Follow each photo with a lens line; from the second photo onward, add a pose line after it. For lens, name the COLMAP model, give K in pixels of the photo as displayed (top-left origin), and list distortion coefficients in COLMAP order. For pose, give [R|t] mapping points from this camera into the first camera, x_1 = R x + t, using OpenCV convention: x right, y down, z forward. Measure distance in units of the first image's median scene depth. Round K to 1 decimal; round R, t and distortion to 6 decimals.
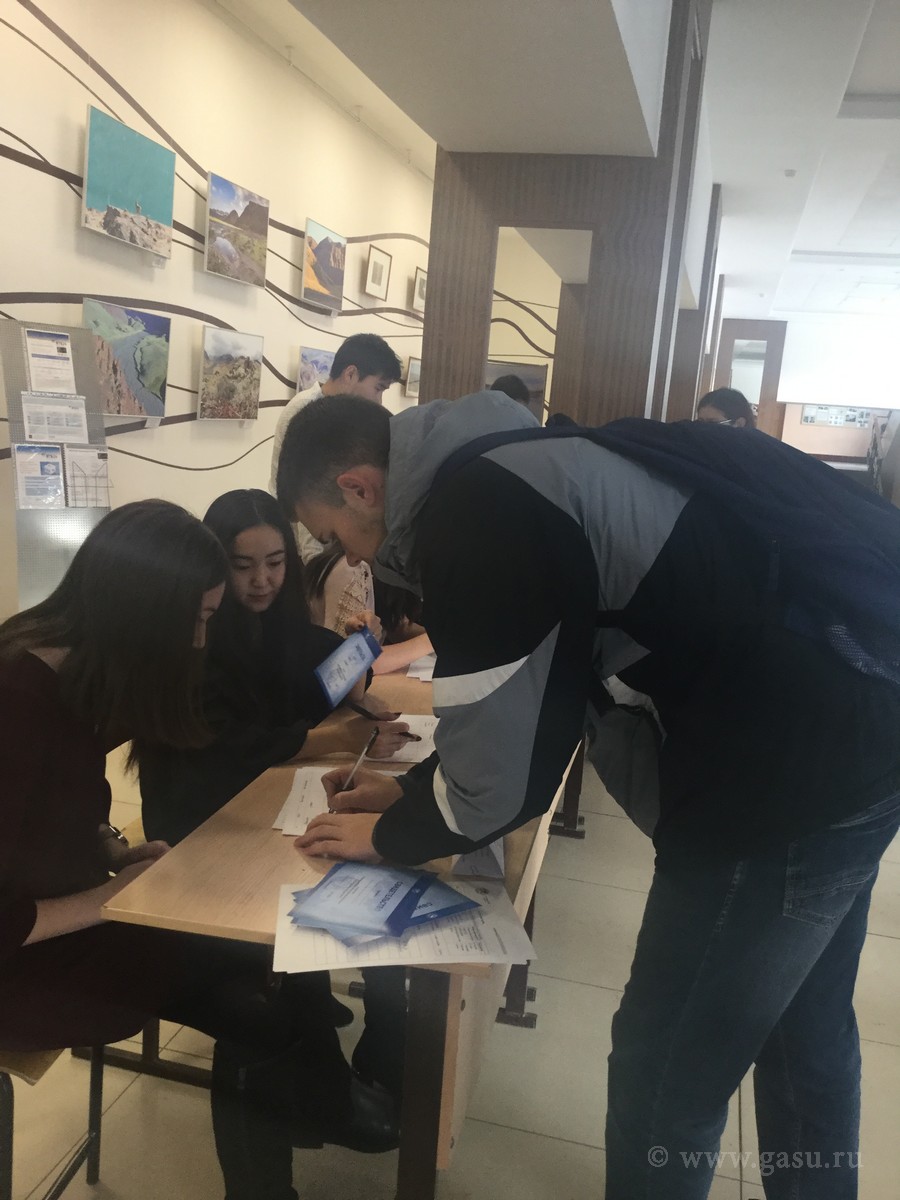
lens RADIAL K [[1103.0, 0, 450.7], [0, 1103.0, 603.2], [0, 0, 1]] dist [0.105880, -0.201182]
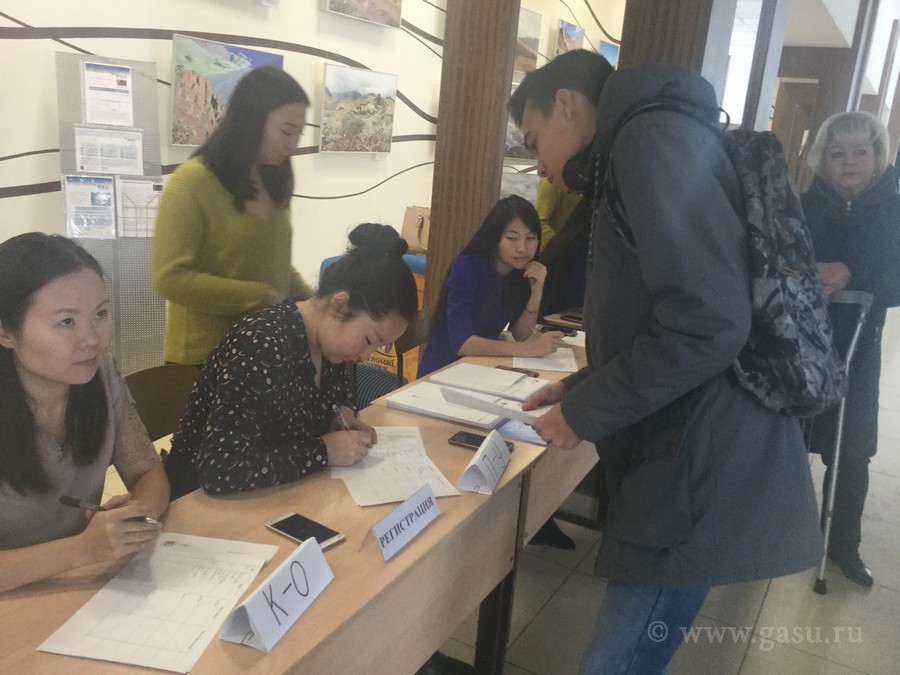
lens RADIAL K [[827.2, 0, 427.5], [0, 827.2, 338.4], [0, 0, 1]] dist [0.105880, -0.201182]
pose [[0.961524, 0.077658, -0.263515, 0.113590], [-0.061778, 0.995768, 0.068035, -0.049870], [0.267683, -0.049138, 0.962253, 0.256717]]
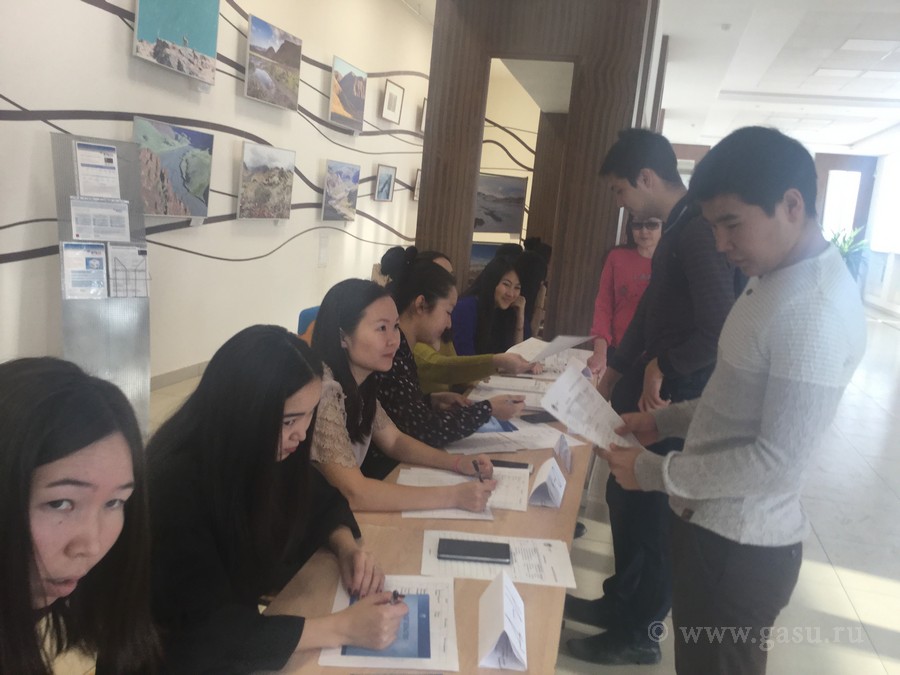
lens RADIAL K [[827.2, 0, 450.3], [0, 827.2, 333.5], [0, 0, 1]] dist [0.105880, -0.201182]
pose [[0.999875, 0.015782, 0.000262, 0.004450], [-0.015772, 0.999632, -0.022050, -0.028100], [-0.000610, 0.022043, 0.999757, 0.112715]]
